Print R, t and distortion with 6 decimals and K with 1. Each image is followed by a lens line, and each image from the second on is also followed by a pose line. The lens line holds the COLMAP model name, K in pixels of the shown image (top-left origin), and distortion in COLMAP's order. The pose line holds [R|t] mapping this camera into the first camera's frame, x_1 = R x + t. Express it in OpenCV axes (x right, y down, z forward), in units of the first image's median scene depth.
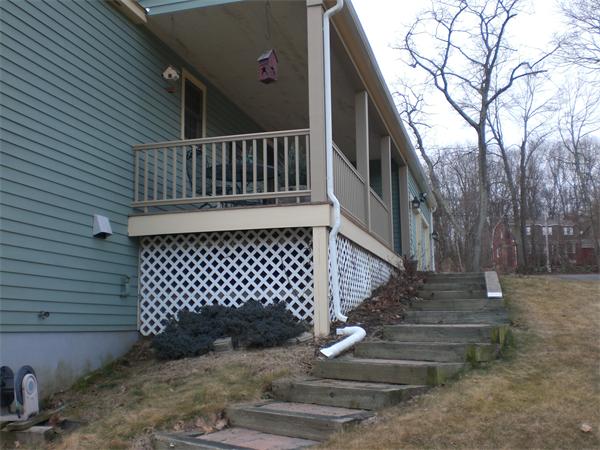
lens RADIAL K [[683.0, 0, 300.0], [0, 683.0, 225.0], [0, 0, 1]] dist [-0.000042, -0.437313]
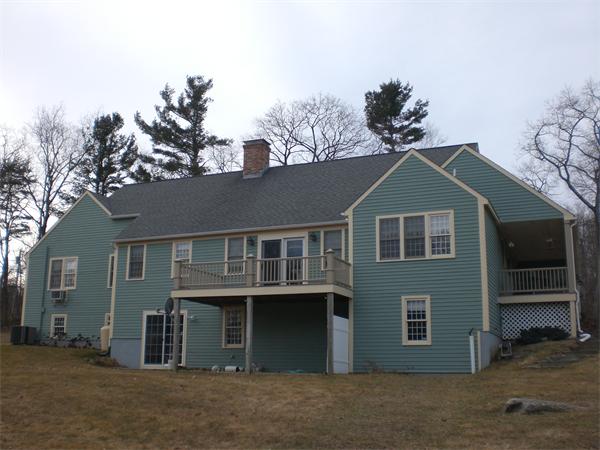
lens RADIAL K [[683.0, 0, 300.0], [0, 683.0, 225.0], [0, 0, 1]] dist [-0.000042, -0.437313]
pose [[0.990533, -0.004357, -0.137202, -0.702140], [-0.006331, 0.996982, -0.077372, -0.087403], [0.137126, 0.077508, 0.987517, -1.972562]]
